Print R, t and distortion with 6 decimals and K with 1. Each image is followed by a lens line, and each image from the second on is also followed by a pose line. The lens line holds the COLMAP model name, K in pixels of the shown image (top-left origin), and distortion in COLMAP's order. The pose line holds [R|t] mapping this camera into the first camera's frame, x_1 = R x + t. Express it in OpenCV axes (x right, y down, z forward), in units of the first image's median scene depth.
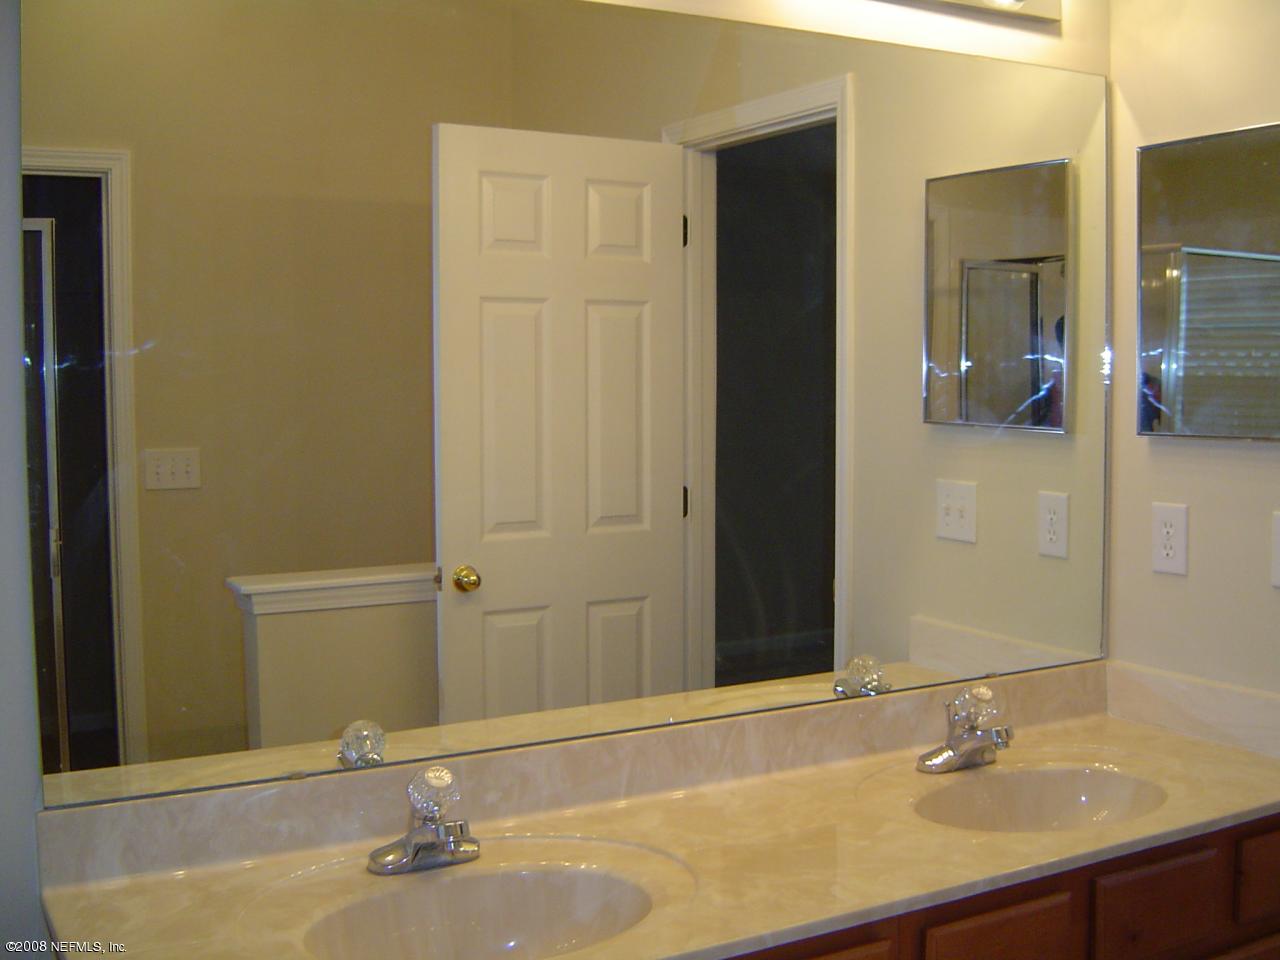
lens RADIAL K [[1454.9, 0, 640.0], [0, 1454.9, 480.0], [0, 0, 1]] dist [-0.142014, 0.015844]
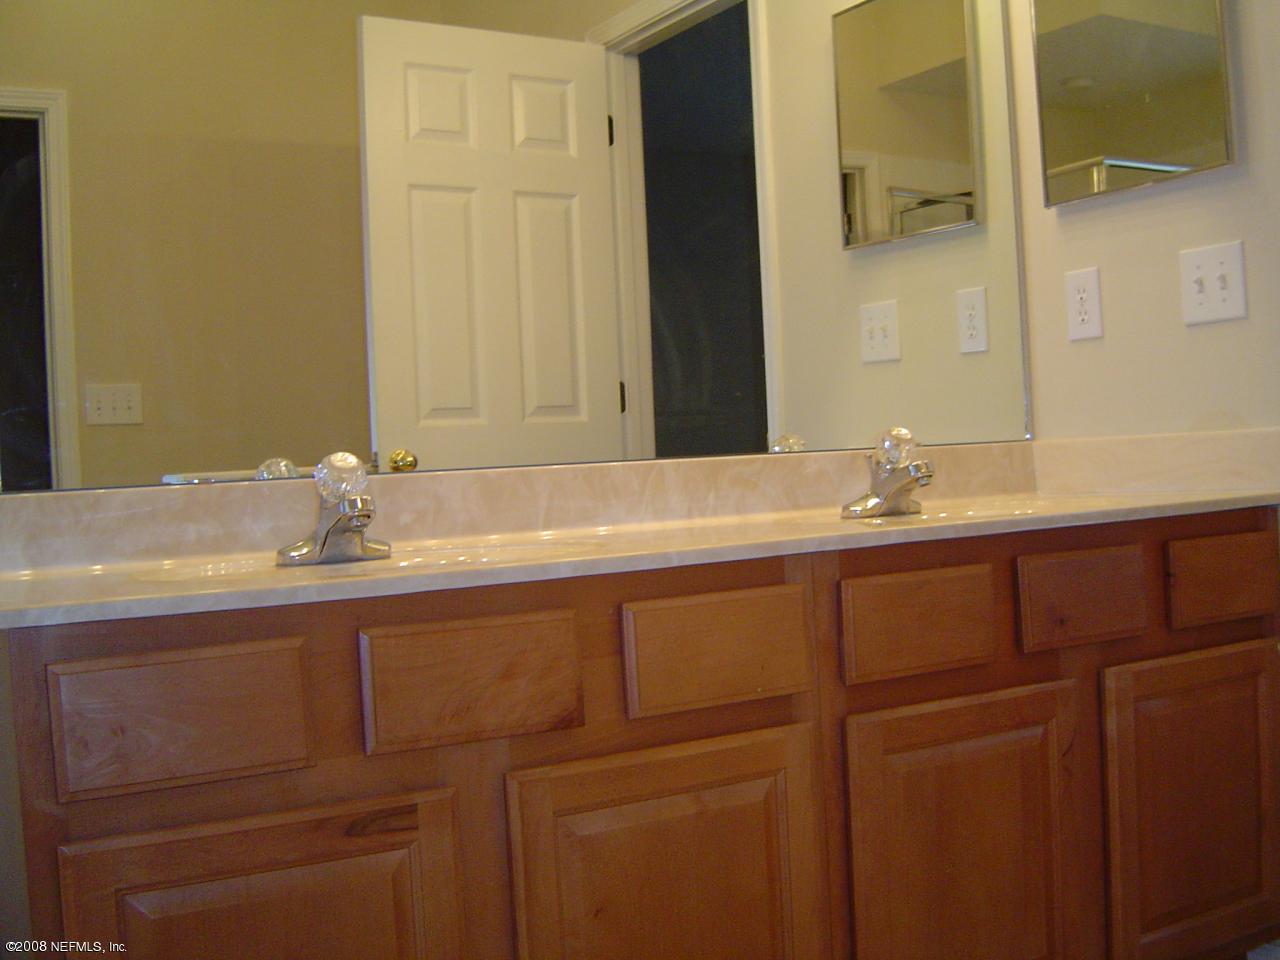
lens RADIAL K [[1454.9, 0, 640.0], [0, 1454.9, 480.0], [0, 0, 1]] dist [-0.142014, 0.015844]
pose [[0.998856, -0.042374, 0.022178, 0.020616], [0.043536, 0.997546, -0.054826, 0.142172], [-0.019801, 0.055728, 0.998250, 0.001232]]
